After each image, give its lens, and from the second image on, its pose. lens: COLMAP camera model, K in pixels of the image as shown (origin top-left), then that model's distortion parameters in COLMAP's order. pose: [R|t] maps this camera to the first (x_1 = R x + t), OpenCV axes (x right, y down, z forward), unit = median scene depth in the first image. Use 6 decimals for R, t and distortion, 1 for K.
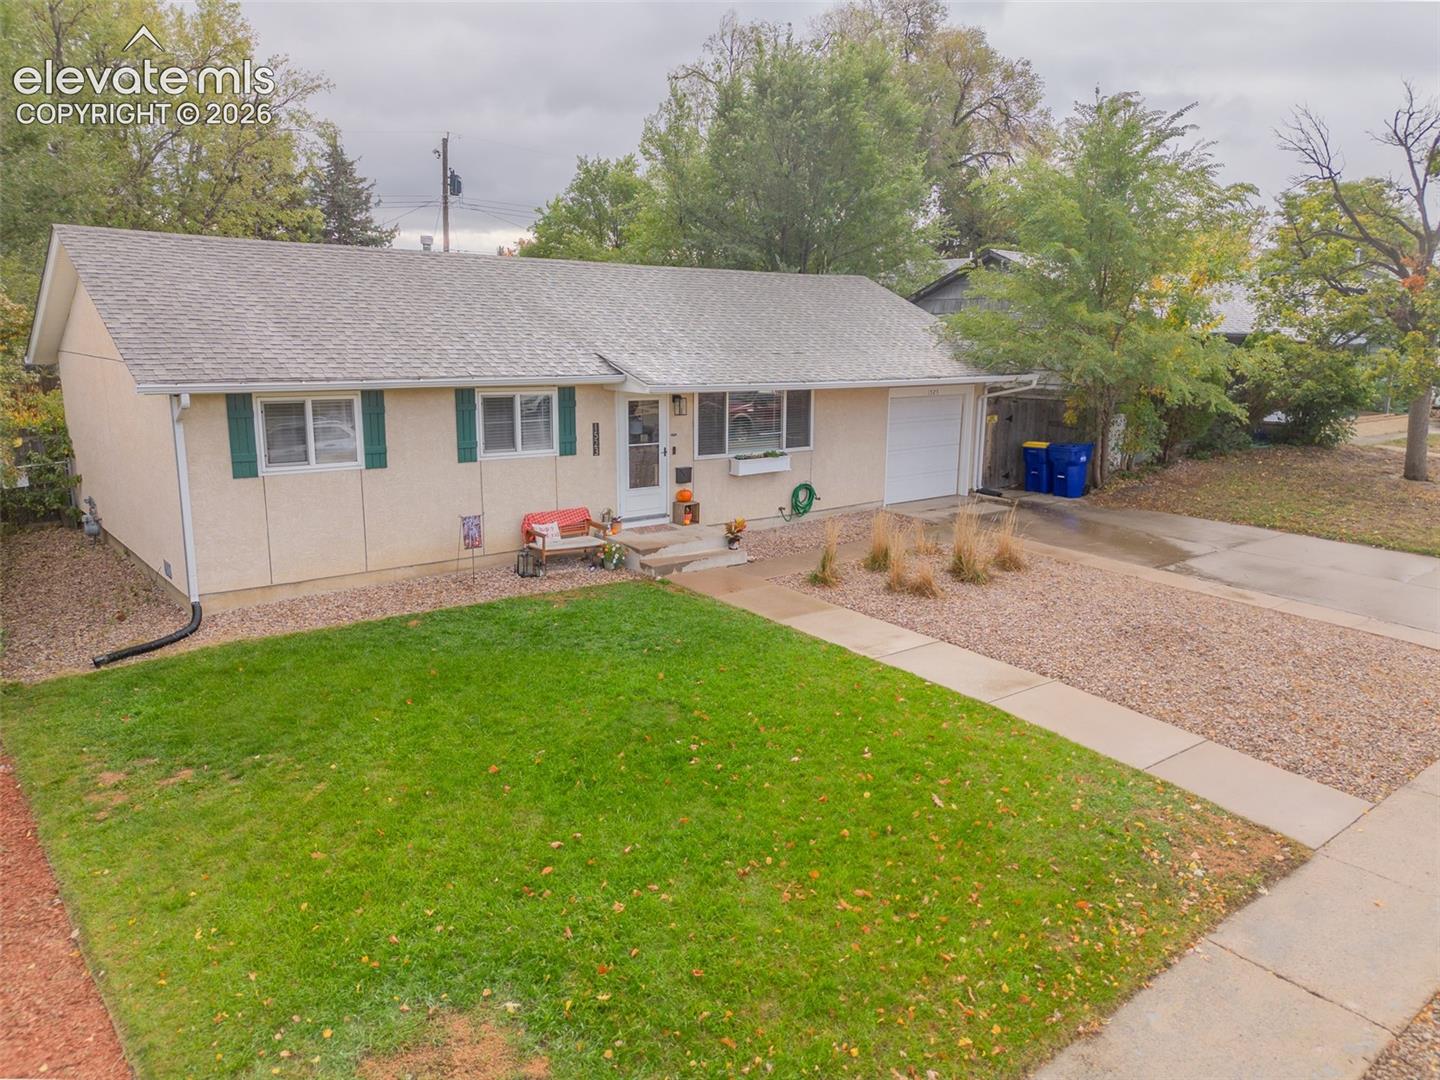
lens RADIAL K [[1031.6, 0, 722.7], [0, 1031.6, 540.7], [0, 0, 1]] dist [0.006729, 0.000750]
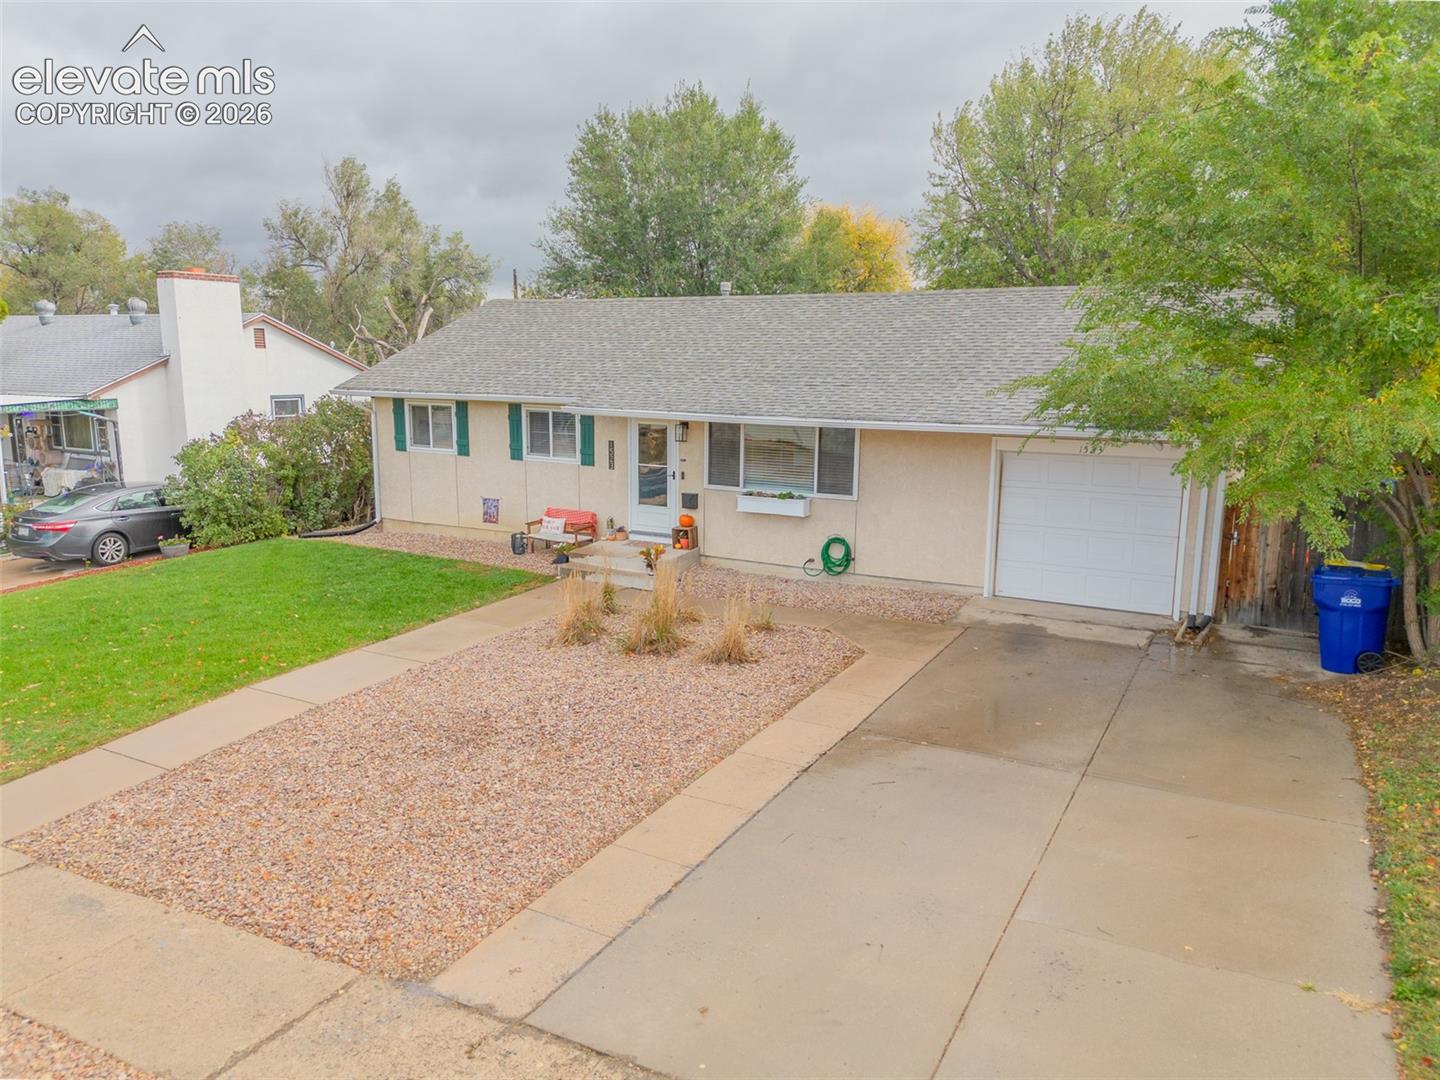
lens RADIAL K [[1031.6, 0, 722.7], [0, 1031.6, 540.7], [0, 0, 1]] dist [0.006729, 0.000750]
pose [[0.384498, 0.156051, -0.909840, 0.939329], [-0.188875, 0.978056, 0.087933, -0.125122], [0.903597, 0.138036, 0.405535, 0.645550]]
